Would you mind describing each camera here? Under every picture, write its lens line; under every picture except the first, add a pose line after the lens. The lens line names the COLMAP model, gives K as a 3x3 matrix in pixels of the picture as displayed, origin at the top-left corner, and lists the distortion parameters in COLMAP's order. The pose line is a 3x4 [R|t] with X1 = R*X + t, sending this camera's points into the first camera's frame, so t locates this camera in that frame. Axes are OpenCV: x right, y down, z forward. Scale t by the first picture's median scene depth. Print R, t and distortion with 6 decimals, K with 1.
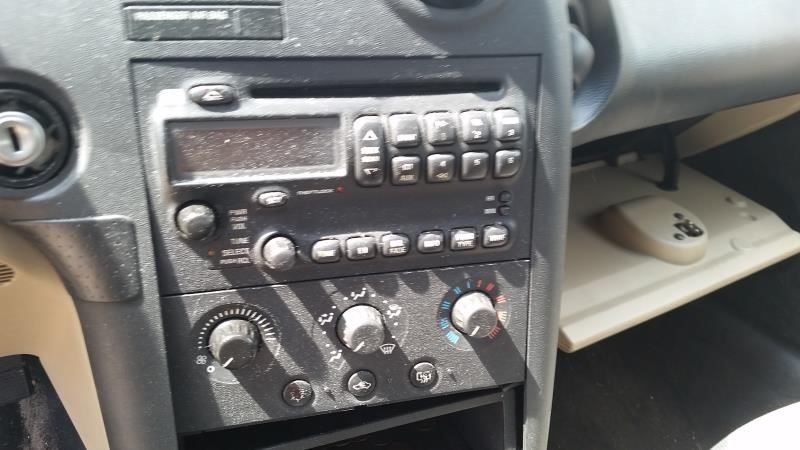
lens RADIAL K [[666.2, 0, 400.0], [0, 666.2, 225.0], [0, 0, 1]] dist [0.159427, -0.394775]
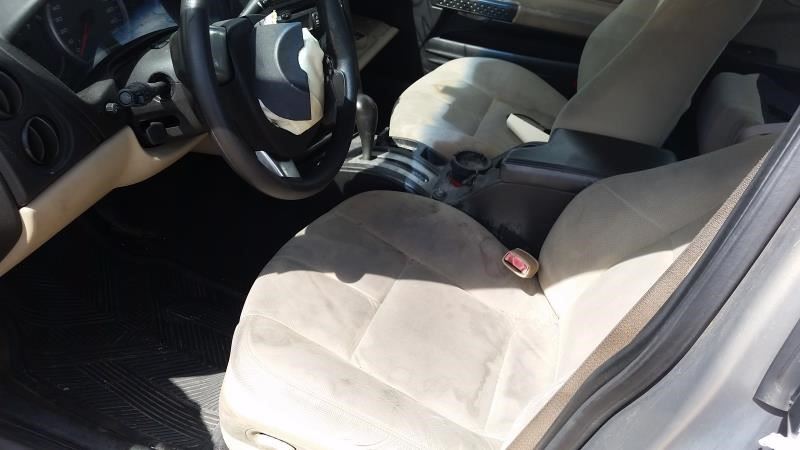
lens RADIAL K [[666.2, 0, 400.0], [0, 666.2, 225.0], [0, 0, 1]] dist [0.159427, -0.394775]
pose [[0.794785, -0.379371, 0.473703, -1.799682], [0.285577, 0.922509, 0.259659, 0.098482], [-0.535502, -0.071094, 0.841536, -2.470042]]
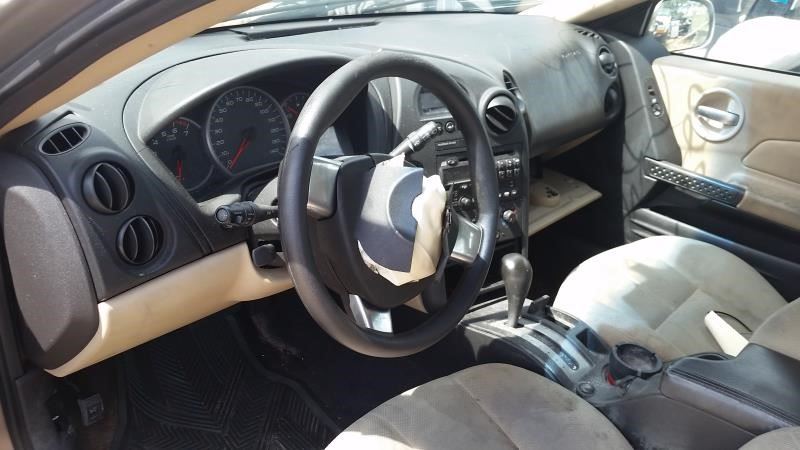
lens RADIAL K [[666.2, 0, 400.0], [0, 666.2, 225.0], [0, 0, 1]] dist [0.159427, -0.394775]
pose [[0.966600, -0.112589, 0.230235, -1.272376], [0.117923, 0.992977, -0.009495, 0.149176], [-0.227549, 0.036328, 0.973089, -2.306005]]
